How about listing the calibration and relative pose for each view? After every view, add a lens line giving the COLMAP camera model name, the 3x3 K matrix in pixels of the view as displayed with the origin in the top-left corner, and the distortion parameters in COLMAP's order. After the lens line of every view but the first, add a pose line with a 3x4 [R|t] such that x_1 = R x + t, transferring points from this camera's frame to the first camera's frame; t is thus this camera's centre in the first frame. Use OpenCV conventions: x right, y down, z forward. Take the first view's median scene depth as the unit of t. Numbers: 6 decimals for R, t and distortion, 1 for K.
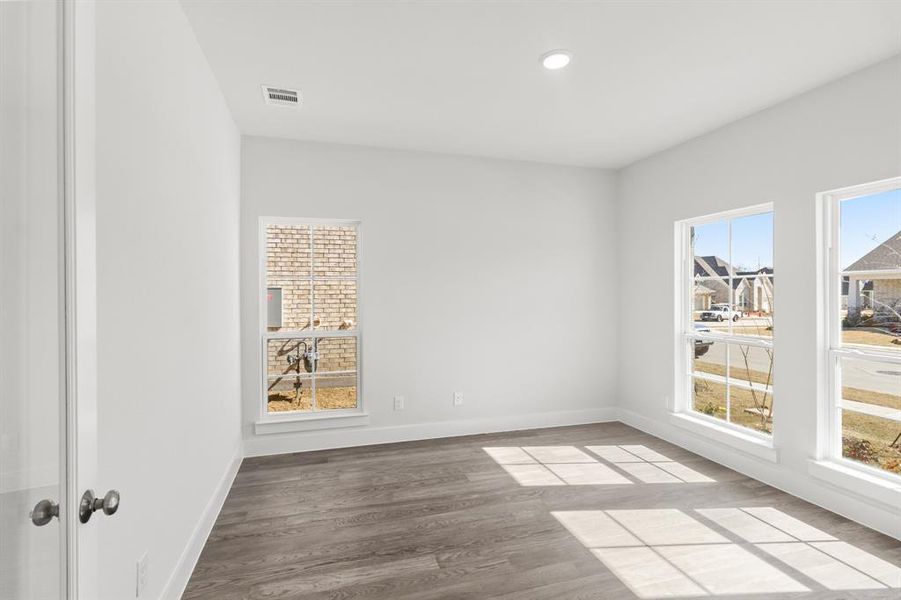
lens RADIAL K [[428.4, 0, 437.5], [0, 428.4, 291.6], [0, 0, 1]] dist [-0.000616, 0.000126]
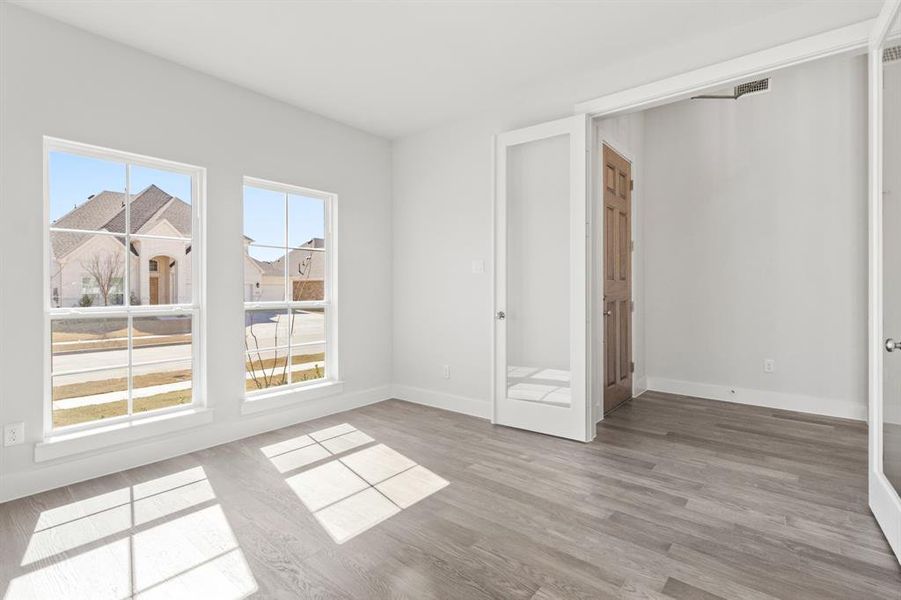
lens RADIAL K [[423.6, 0, 447.0], [0, 423.6, 288.3], [0, 0, 1]] dist [-0.004427, 0.000427]
pose [[-0.567331, 0.005503, 0.823472, -0.420145], [0.004017, 0.999984, -0.003915, 0.093728], [-0.823480, 0.001087, -0.567344, 1.256175]]
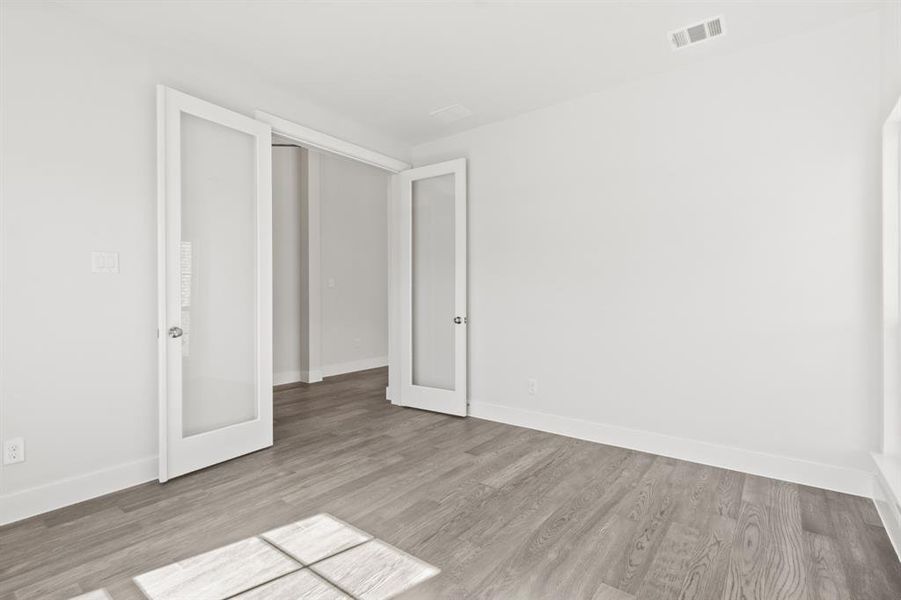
lens RADIAL K [[428.4, 0, 437.5], [0, 428.4, 291.6], [0, 0, 1]] dist [-0.000616, 0.000126]
pose [[-0.811323, -0.001994, -0.584595, 0.653413], [0.004236, 0.999948, -0.009290, 0.092806], [0.584583, -0.010014, -0.811272, 1.540520]]
